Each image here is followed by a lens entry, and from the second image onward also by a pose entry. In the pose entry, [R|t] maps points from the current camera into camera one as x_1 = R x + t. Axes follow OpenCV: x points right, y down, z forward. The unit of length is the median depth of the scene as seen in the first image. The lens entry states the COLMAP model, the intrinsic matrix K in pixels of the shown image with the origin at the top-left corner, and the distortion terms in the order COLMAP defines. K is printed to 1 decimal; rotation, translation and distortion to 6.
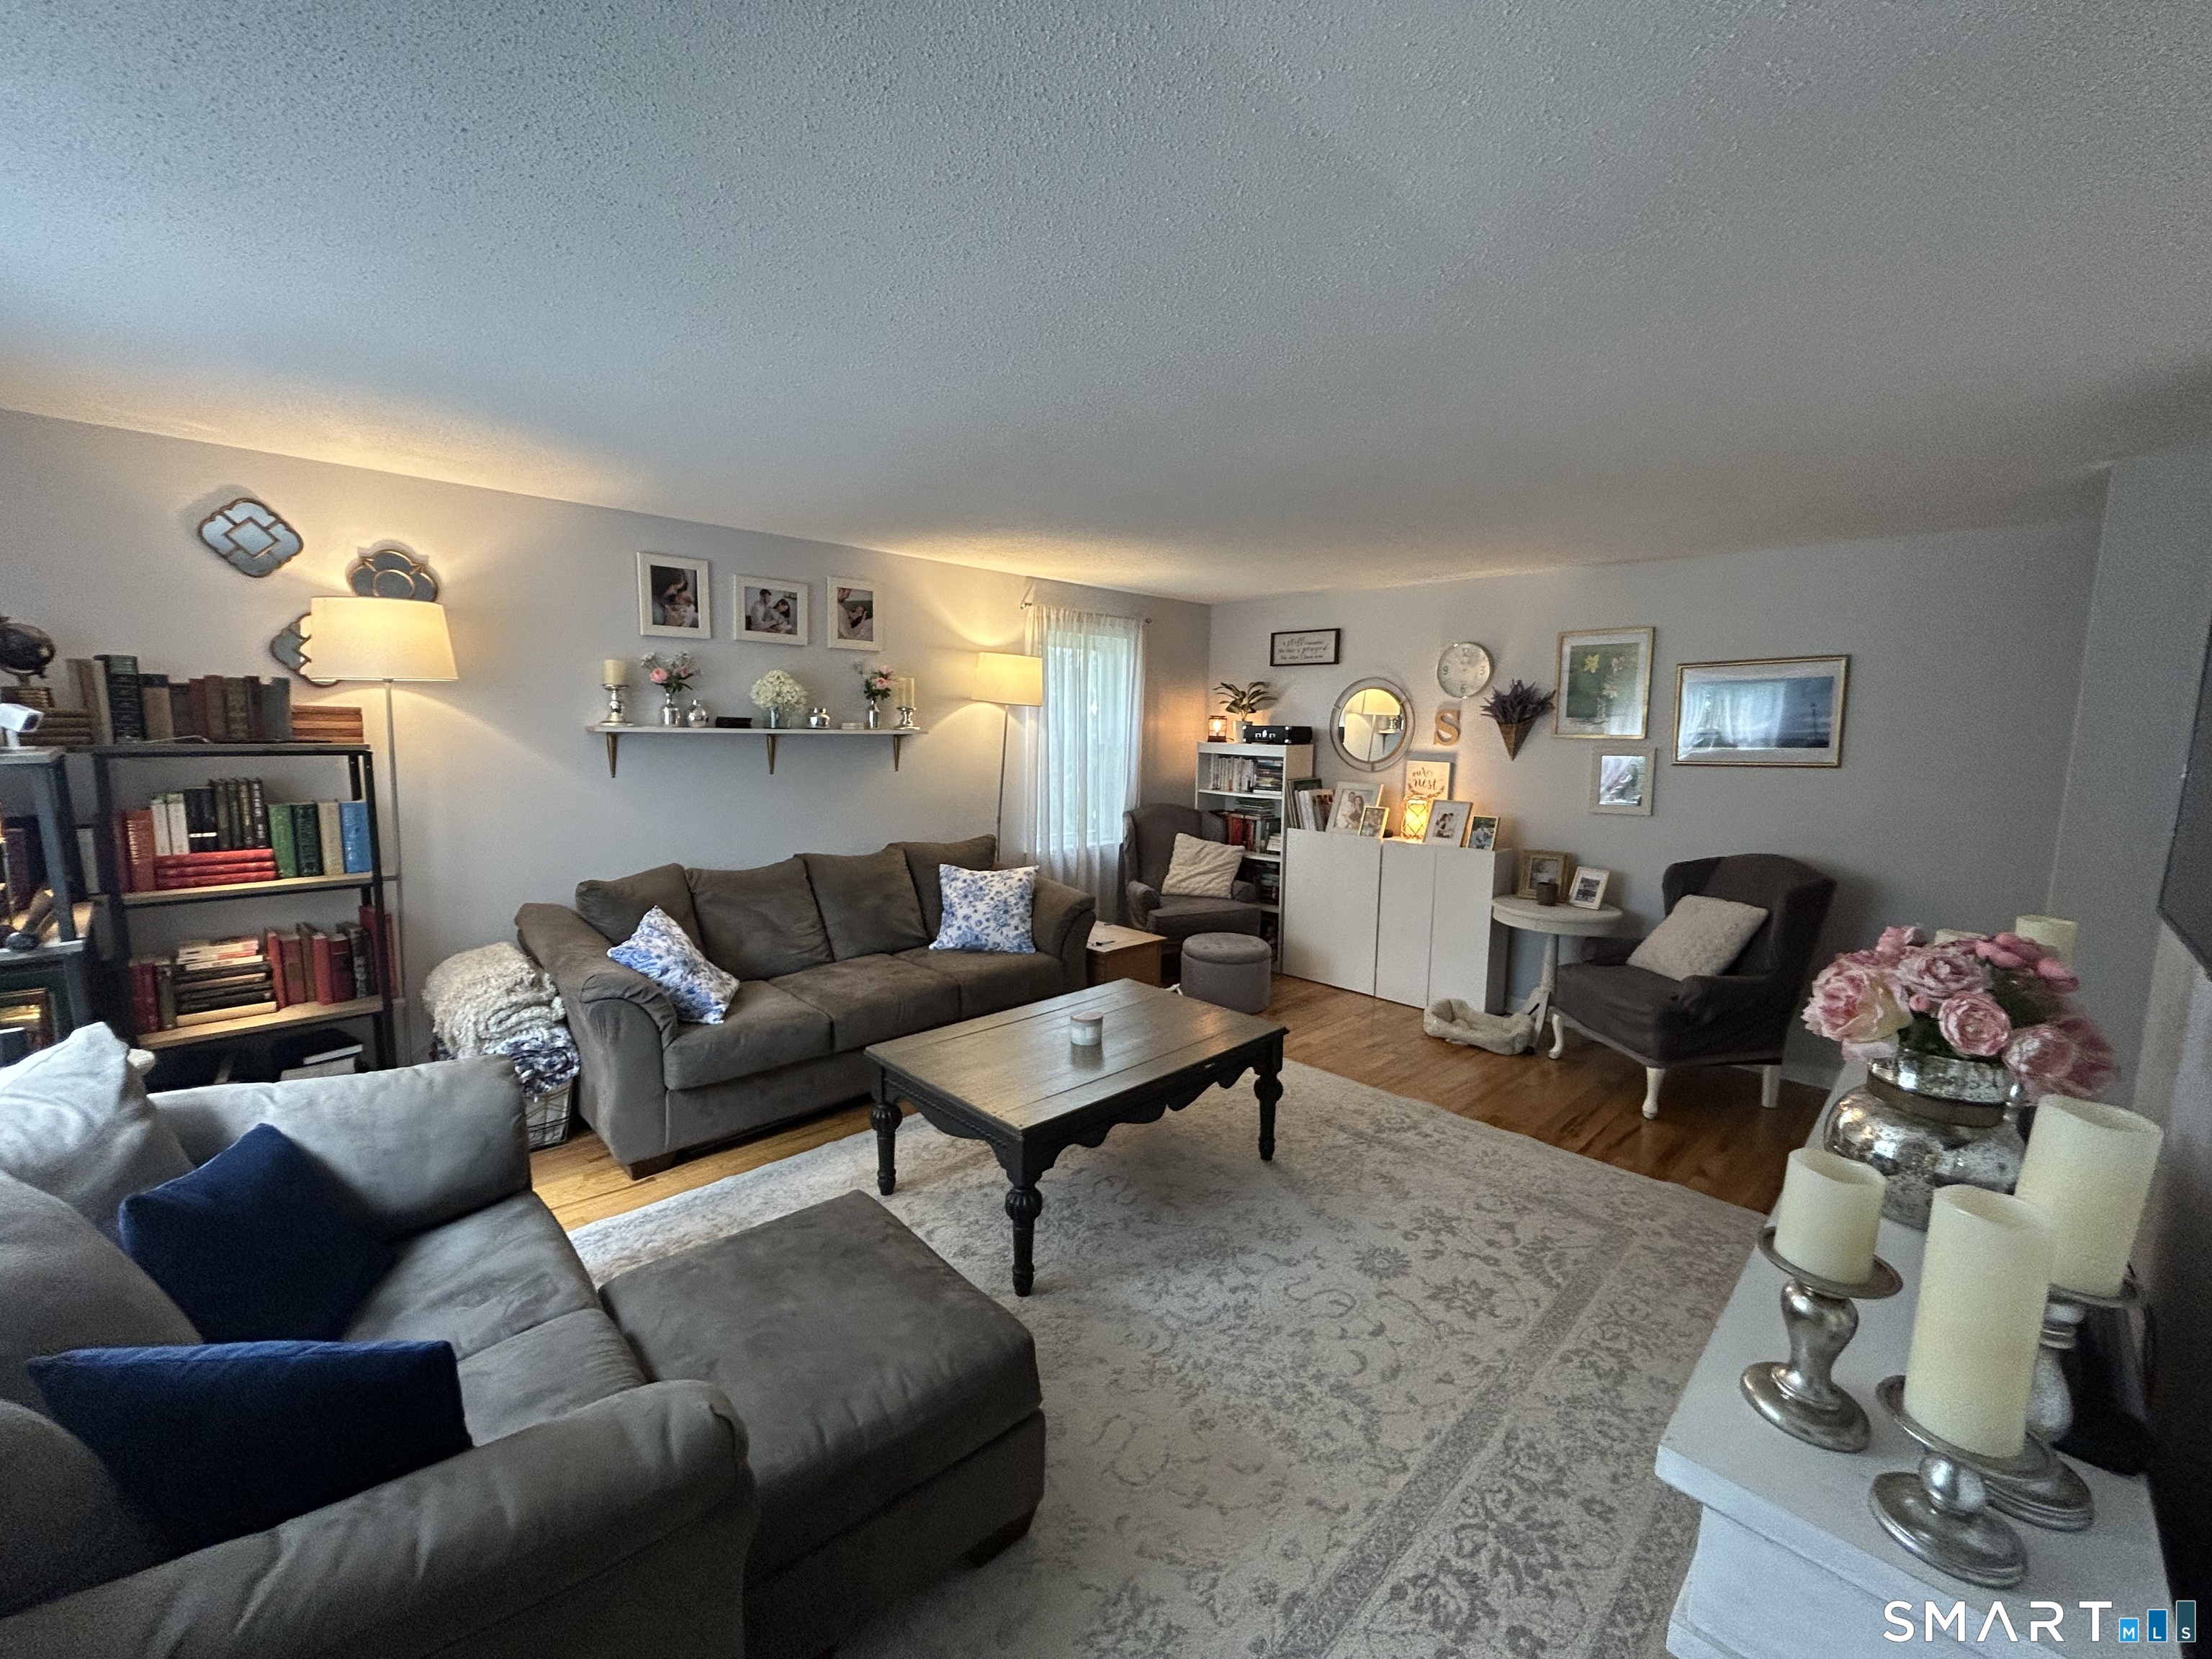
lens RADIAL K [[890.7, 0, 1106.0], [0, 890.7, 829.5], [0, 0, 1]] dist [0.003716, -0.001459]
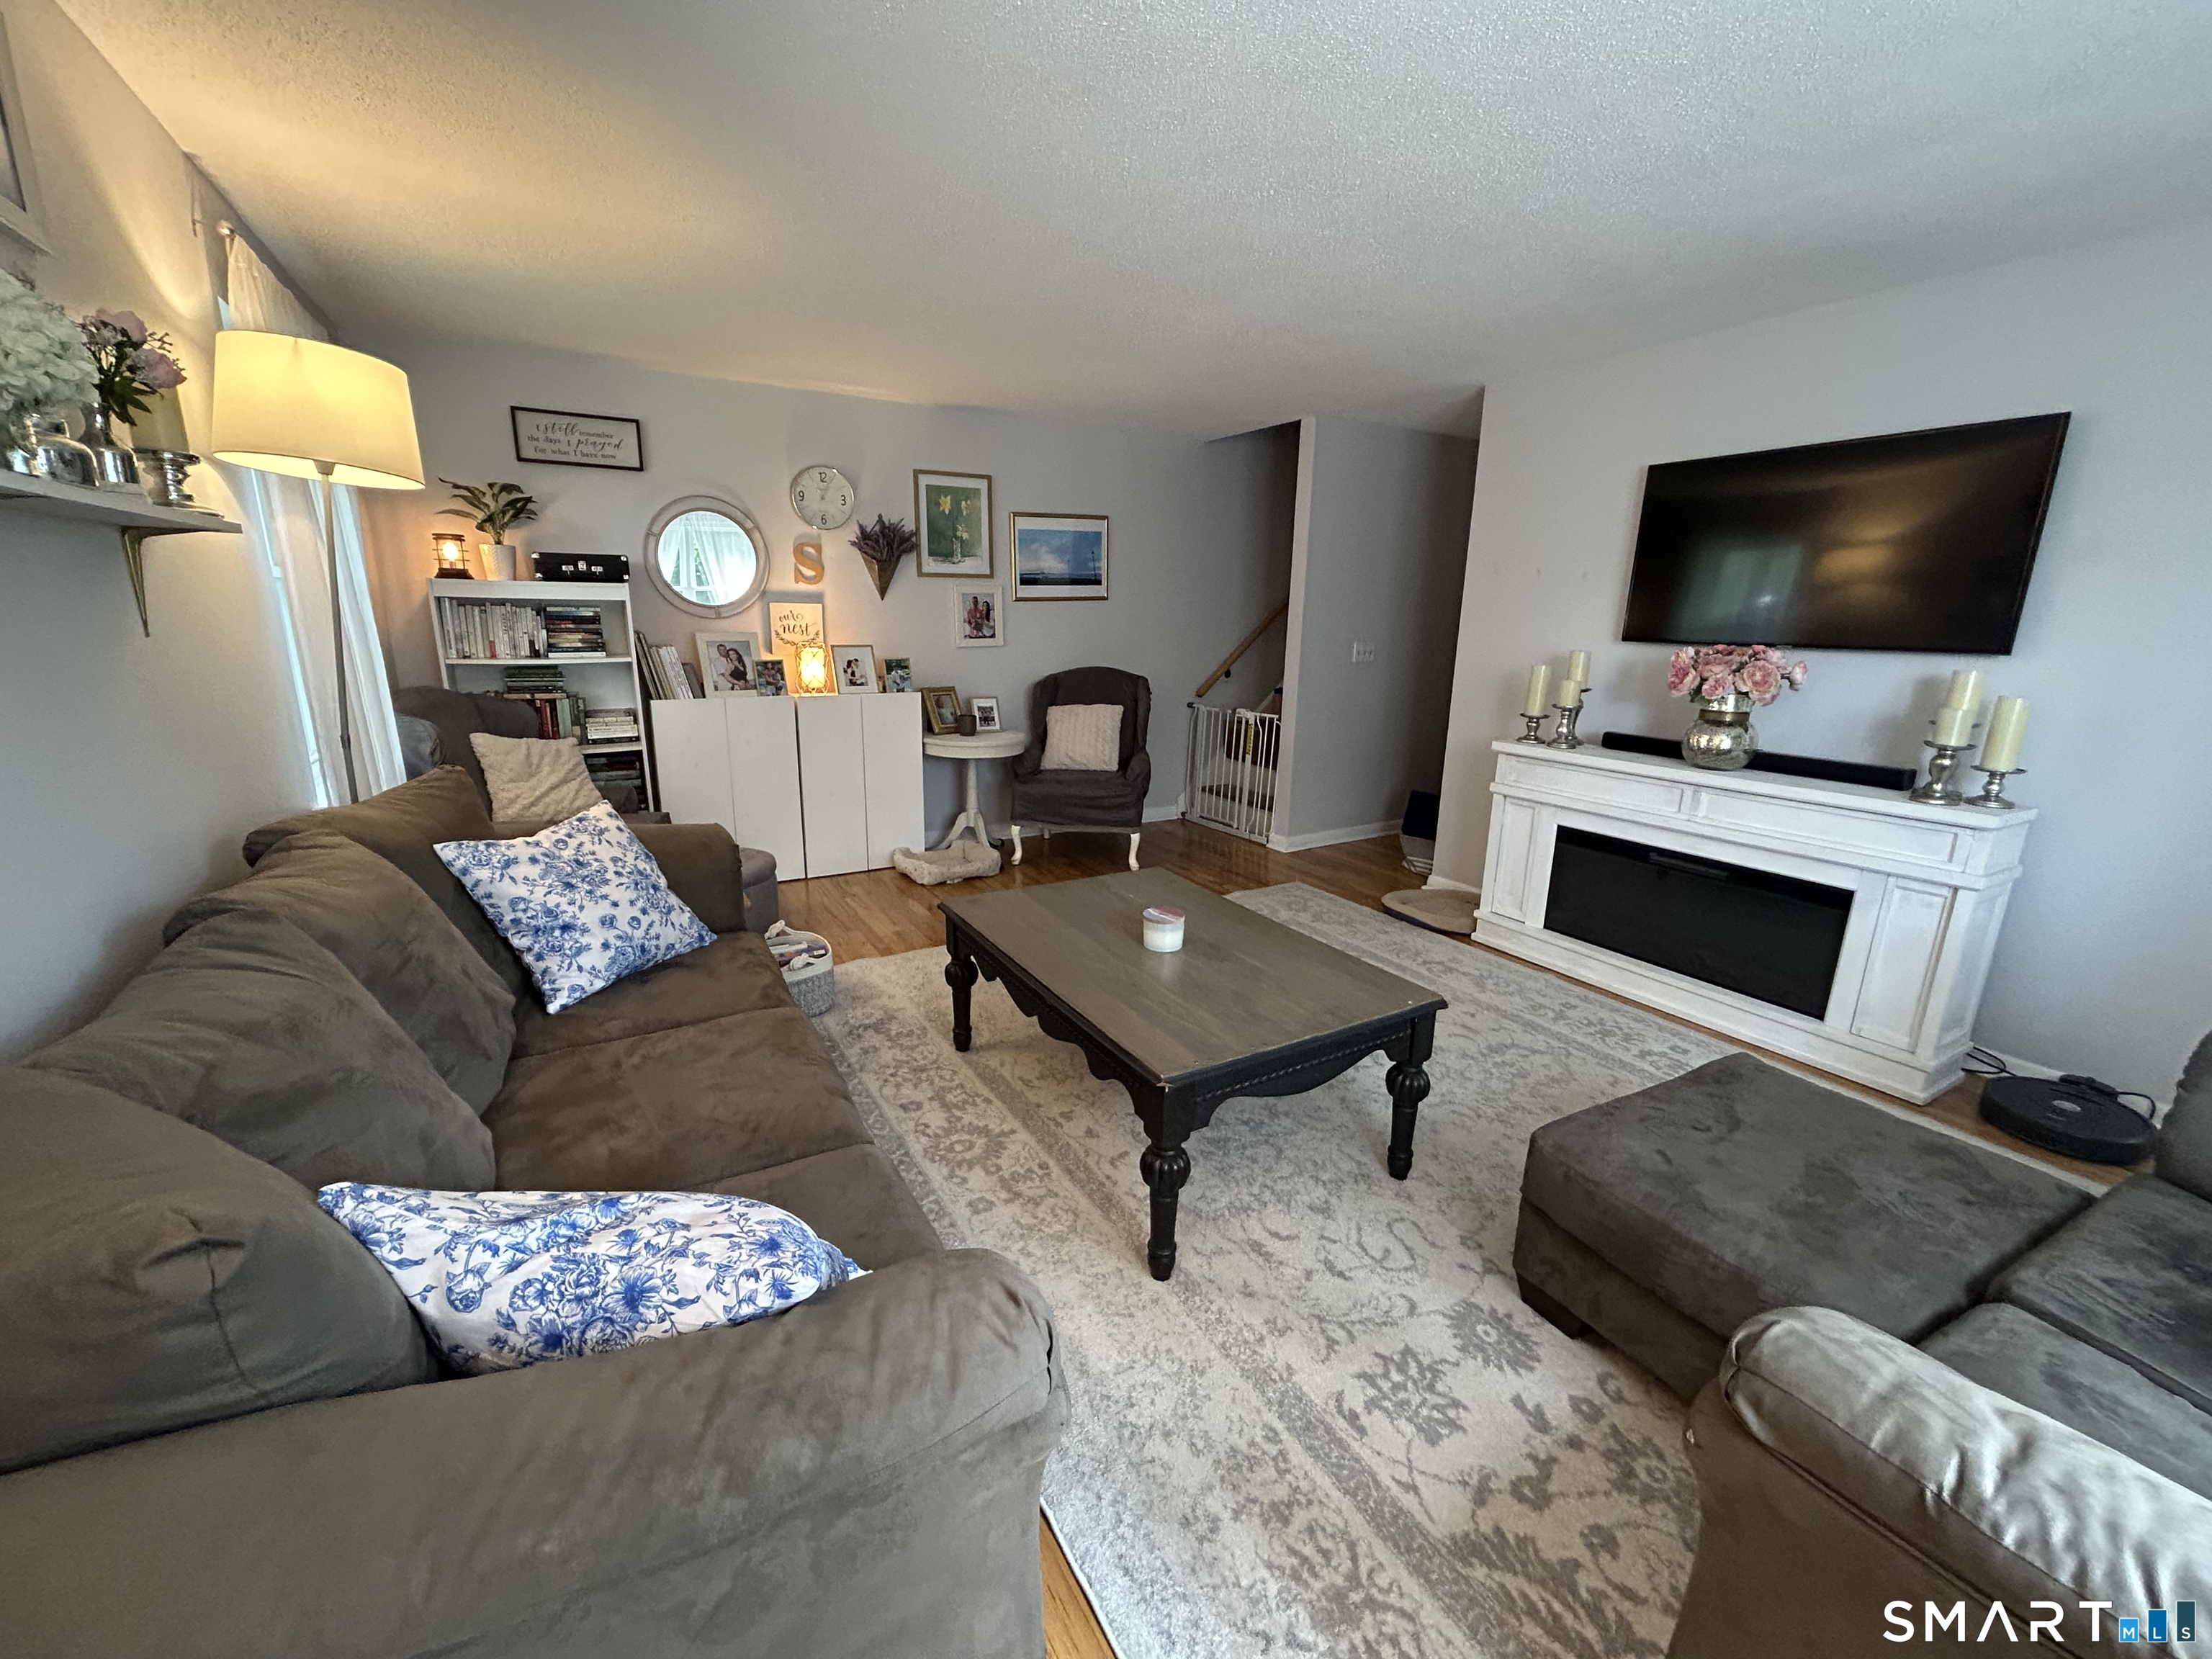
lens RADIAL K [[890.7, 0, 1106.0], [0, 890.7, 829.5], [0, 0, 1]] dist [0.003716, -0.001459]
pose [[0.256511, -0.248281, 0.934109, -0.446471], [0.102847, 0.967969, 0.229039, -0.031104], [-0.961054, 0.037320, 0.273829, 0.487107]]
